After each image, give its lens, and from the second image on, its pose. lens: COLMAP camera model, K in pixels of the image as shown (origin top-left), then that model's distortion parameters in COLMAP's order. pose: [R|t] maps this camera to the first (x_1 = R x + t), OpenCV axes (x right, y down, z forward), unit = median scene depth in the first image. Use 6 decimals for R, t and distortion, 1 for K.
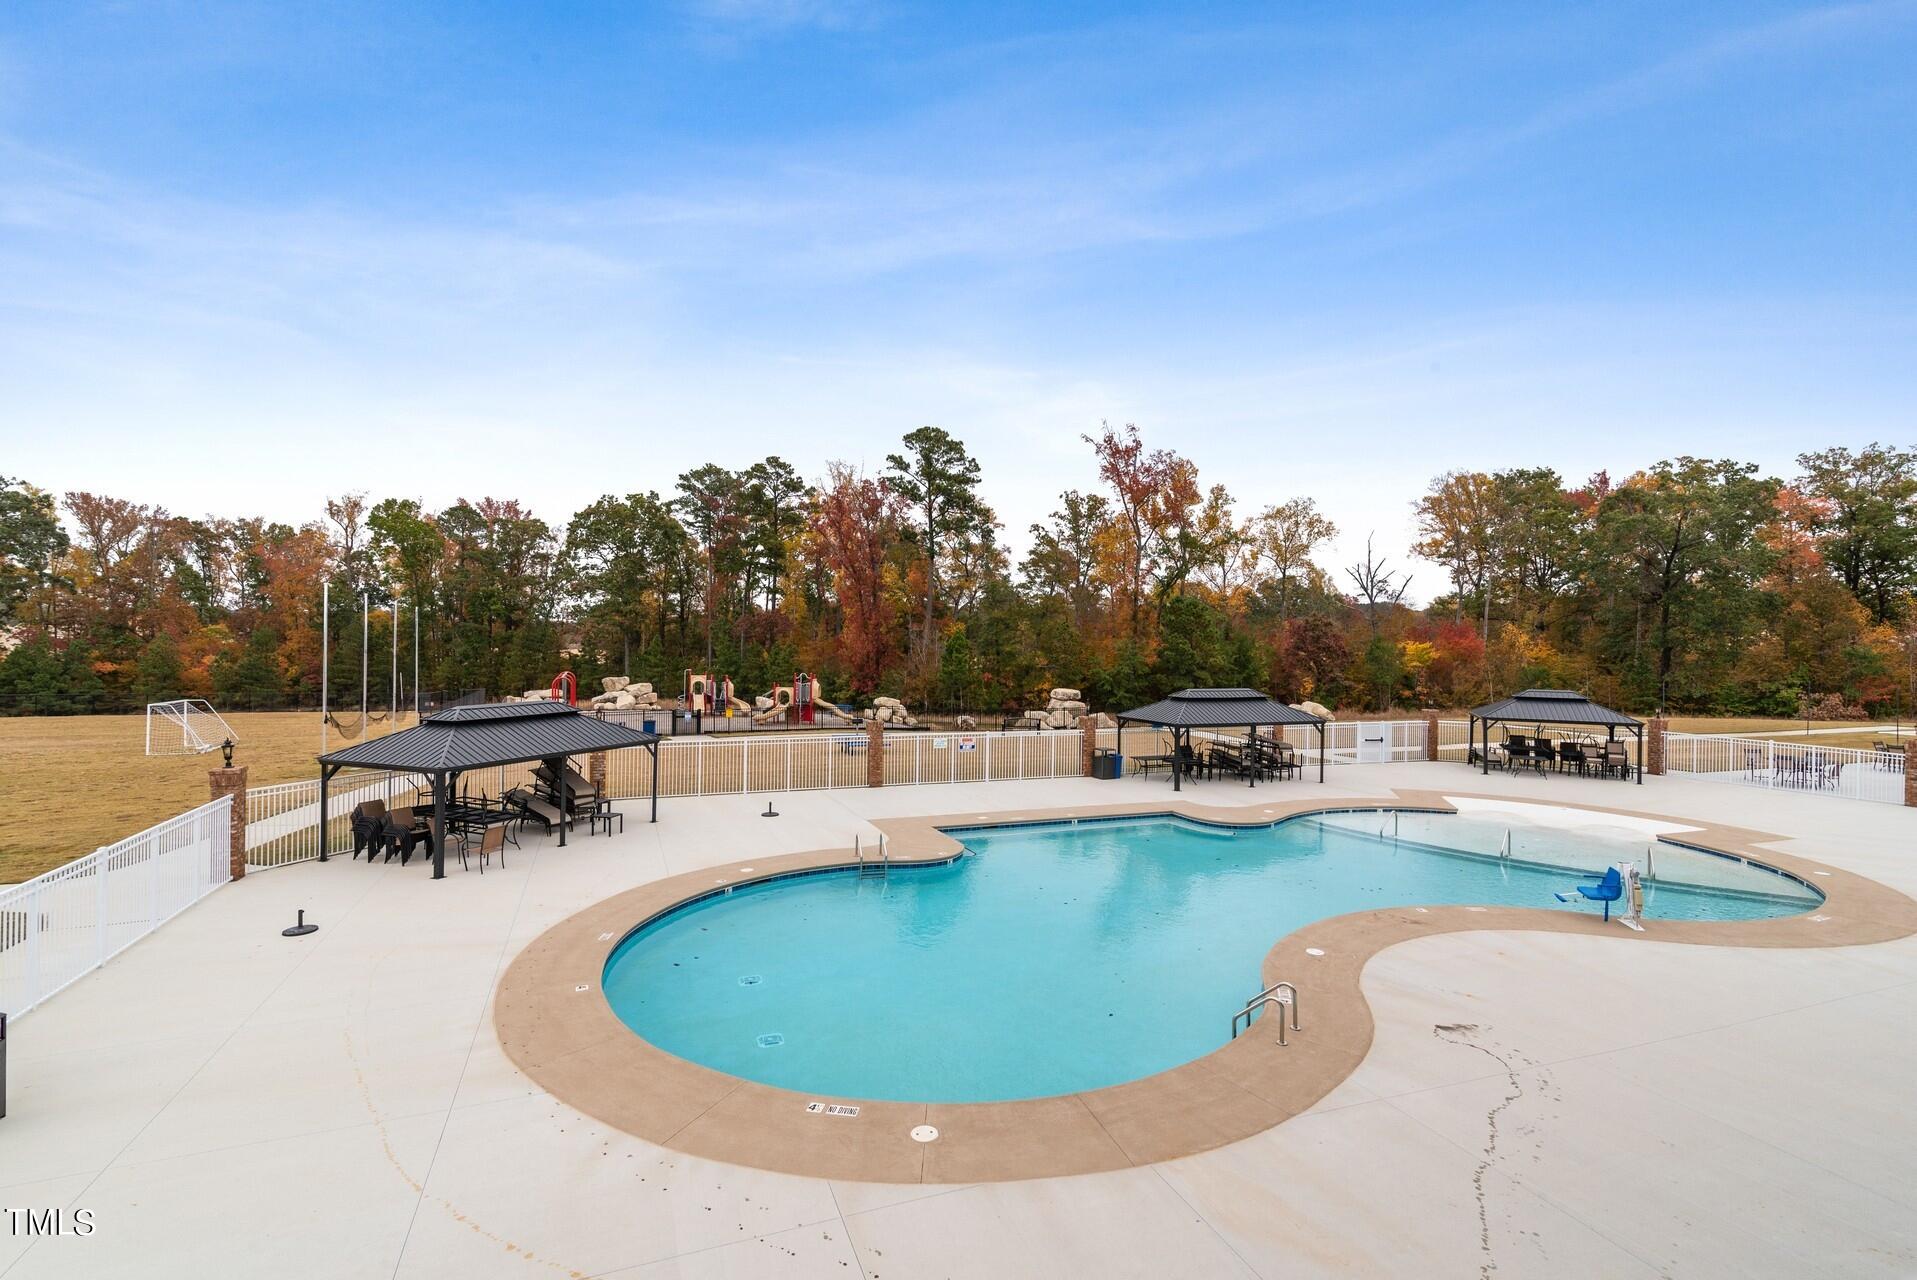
lens RADIAL K [[861.7, 0, 958.5], [0, 861.7, 640.0], [0, 0, 1]] dist [0.001496, -0.000564]
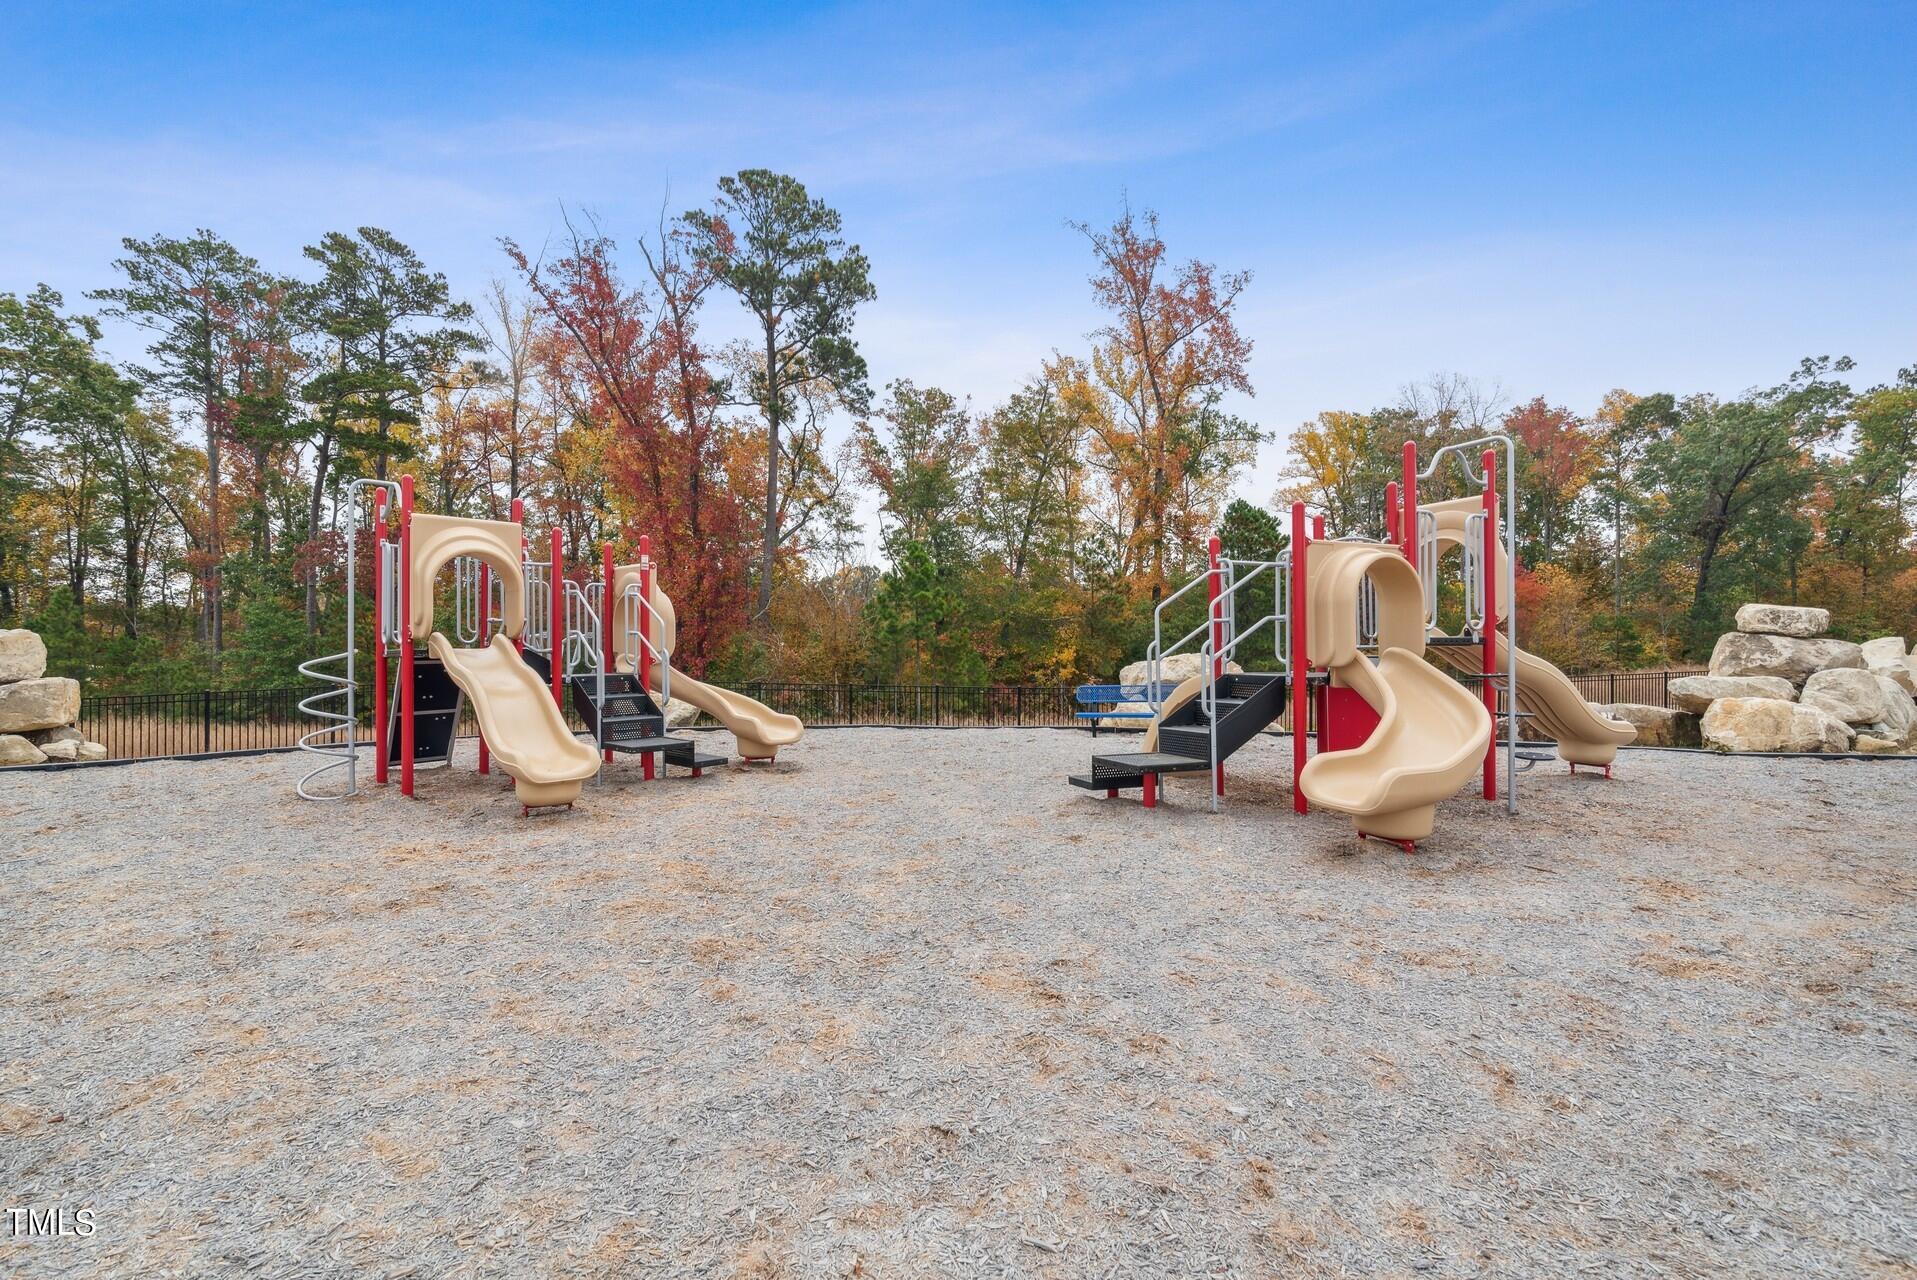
lens RADIAL K [[861.7, 0, 958.5], [0, 861.7, 640.0], [0, 0, 1]] dist [0.001496, -0.000564]
pose [[0.891620, -0.015117, 0.452532, -0.152667], [0.016485, 0.999864, 0.000920, 0.032919], [-0.452484, 0.006639, 0.891748, 0.430732]]
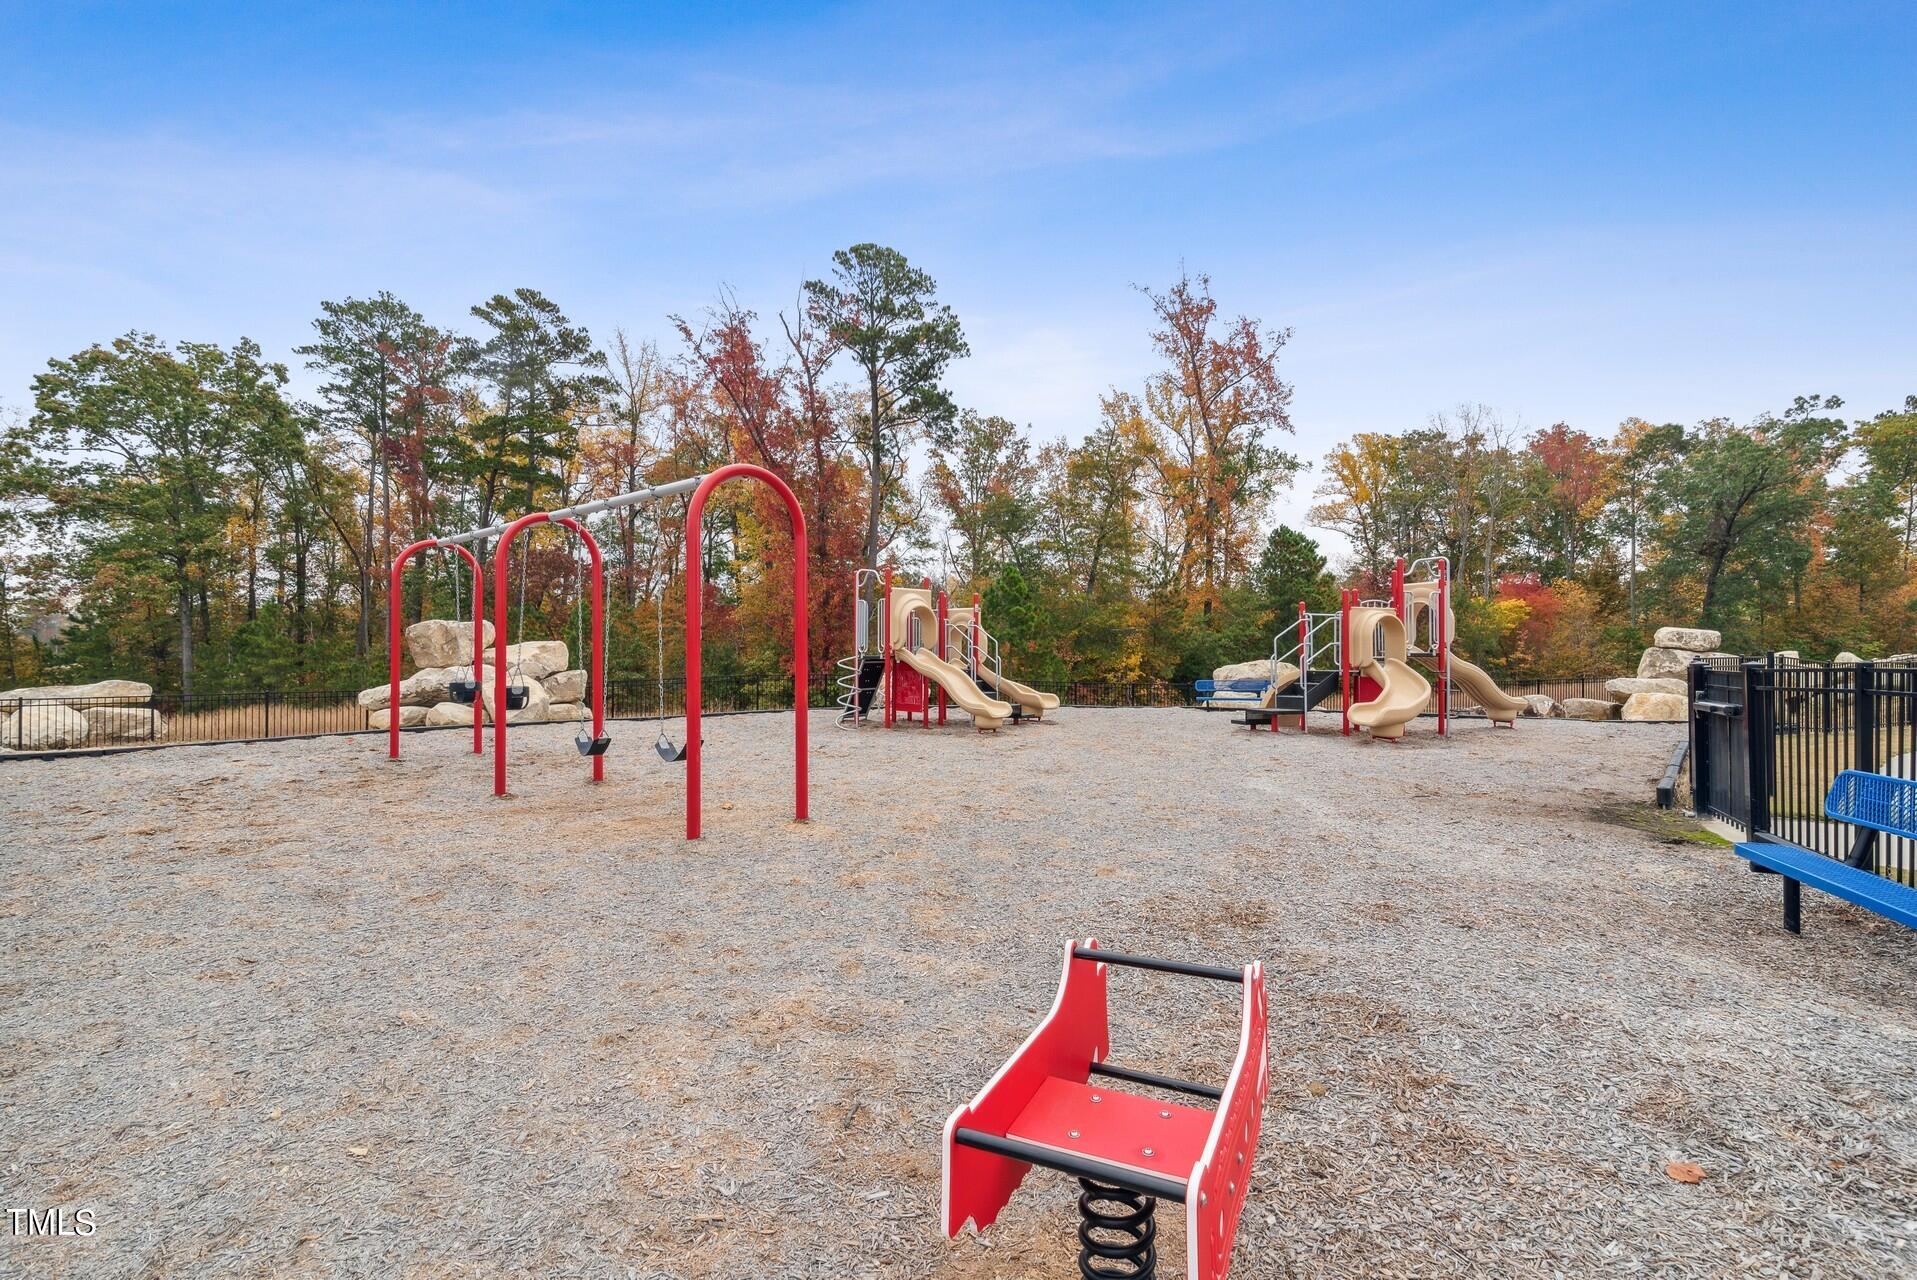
lens RADIAL K [[856.6, 0, 957.9], [0, 856.6, 635.1], [0, 0, 1]] dist [0.002129, 0.000295]
pose [[0.906748, -0.005480, 0.421637, -0.210666], [0.010909, 0.999886, -0.010464, 0.031195], [-0.421532, 0.014088, 0.906704, 0.381963]]
